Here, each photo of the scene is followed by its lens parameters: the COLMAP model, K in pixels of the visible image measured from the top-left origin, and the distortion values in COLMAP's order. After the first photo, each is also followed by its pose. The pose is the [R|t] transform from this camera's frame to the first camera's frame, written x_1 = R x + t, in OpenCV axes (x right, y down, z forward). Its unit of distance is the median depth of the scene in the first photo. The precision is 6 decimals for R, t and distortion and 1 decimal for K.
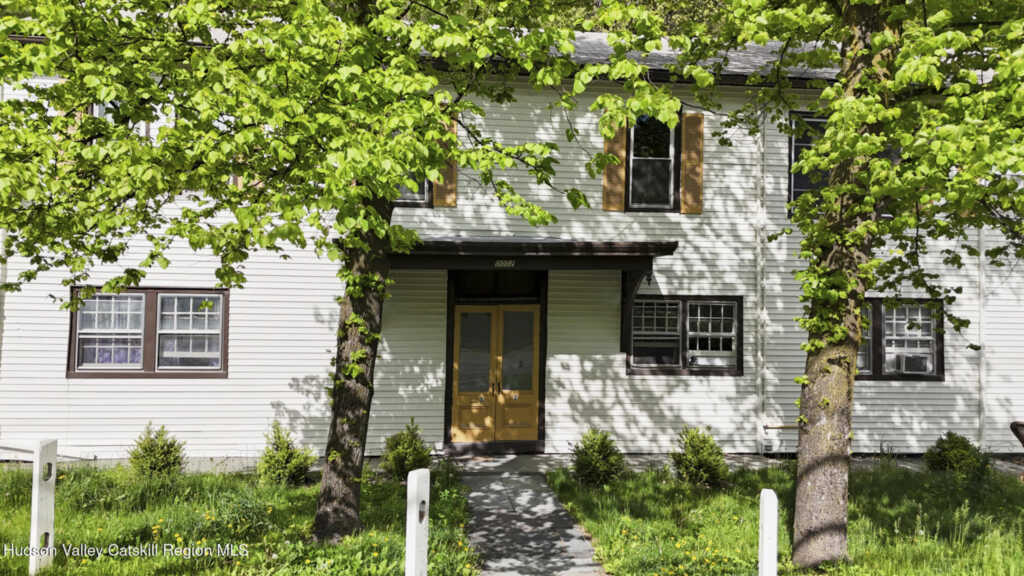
lens RADIAL K [[724.2, 0, 508.5], [0, 724.2, 289.2], [0, 0, 1]] dist [0.002448, -0.003077]
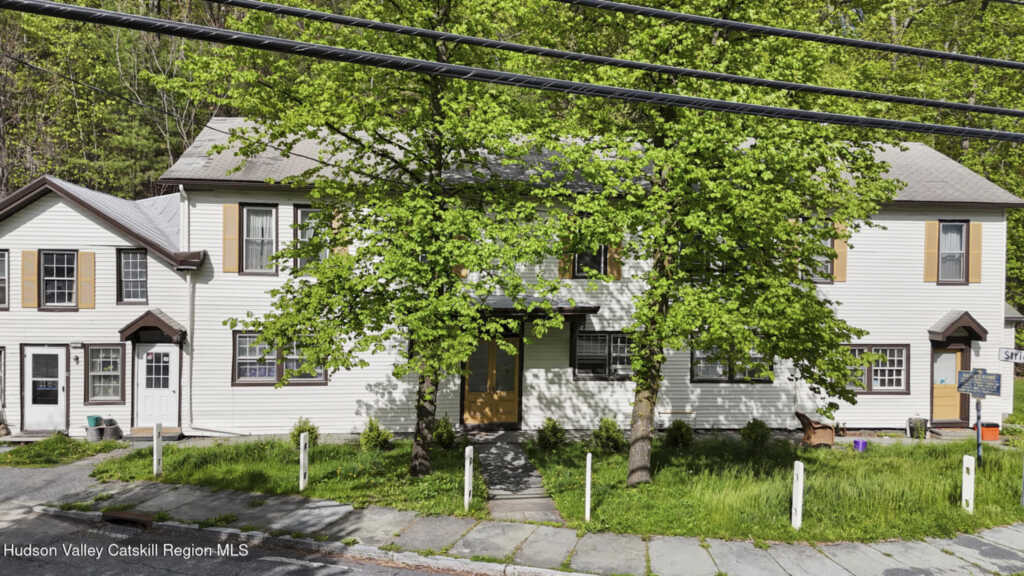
lens RADIAL K [[724.2, 0, 514.8], [0, 724.2, 287.2], [0, 0, 1]] dist [0.002448, -0.003077]
pose [[0.999756, 0.000187, 0.022102, -0.002844], [-0.001301, 0.998728, 0.050401, -0.173384], [-0.022065, -0.050418, 0.998484, -0.600890]]
